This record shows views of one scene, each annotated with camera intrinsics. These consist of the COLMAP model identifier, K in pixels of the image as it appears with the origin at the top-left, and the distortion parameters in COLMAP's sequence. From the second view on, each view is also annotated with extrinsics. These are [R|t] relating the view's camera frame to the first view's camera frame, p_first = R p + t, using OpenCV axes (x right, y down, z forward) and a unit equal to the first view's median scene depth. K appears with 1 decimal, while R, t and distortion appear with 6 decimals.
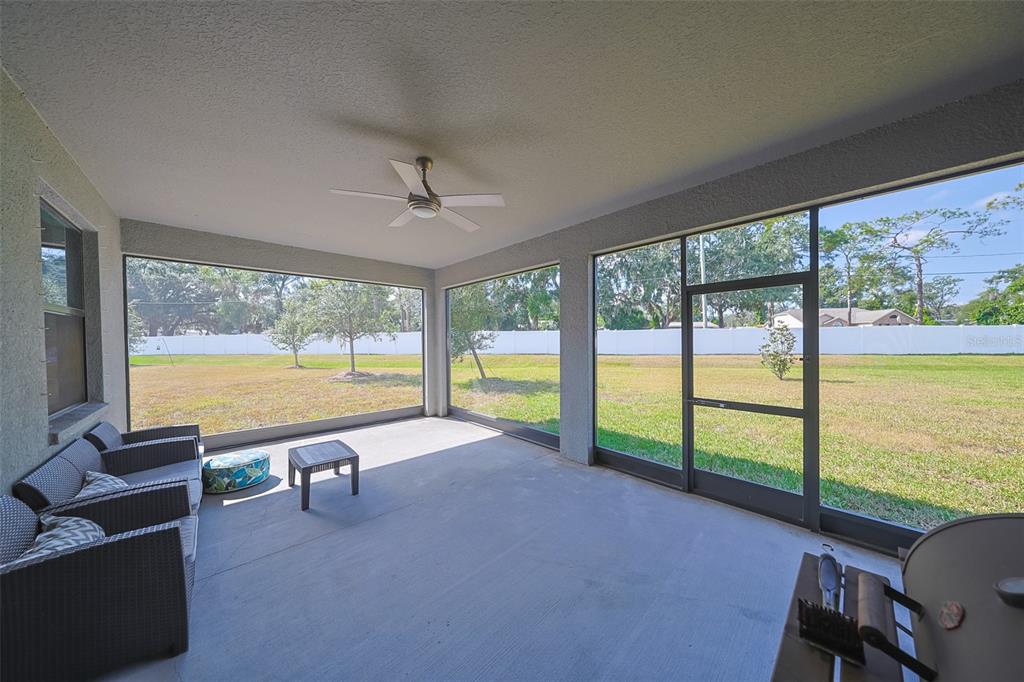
lens RADIAL K [[315.9, 0, 513.0], [0, 315.9, 343.9], [0, 0, 1]] dist [-0.000178, -0.000148]
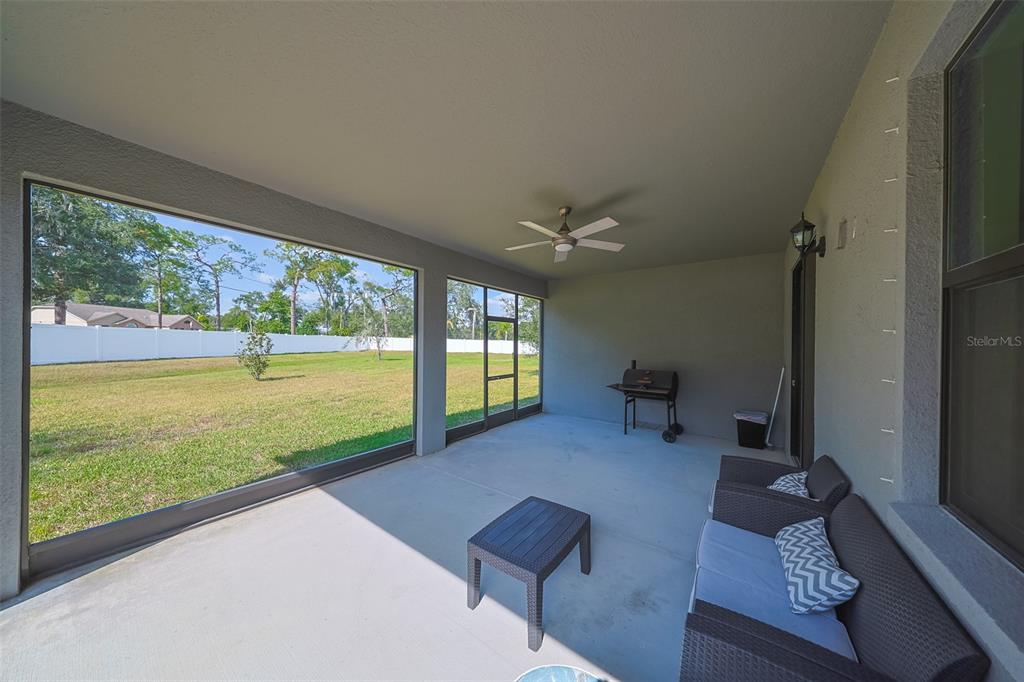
lens RADIAL K [[315.9, 0, 513.2], [0, 315.9, 345.4], [0, 0, 1]] dist [-0.000178, -0.000148]
pose [[-0.182838, 0.002946, 0.983139, -0.360128], [0.001617, 0.999995, -0.002696, -0.001403], [-0.983142, 0.001097, -0.182841, 0.349678]]
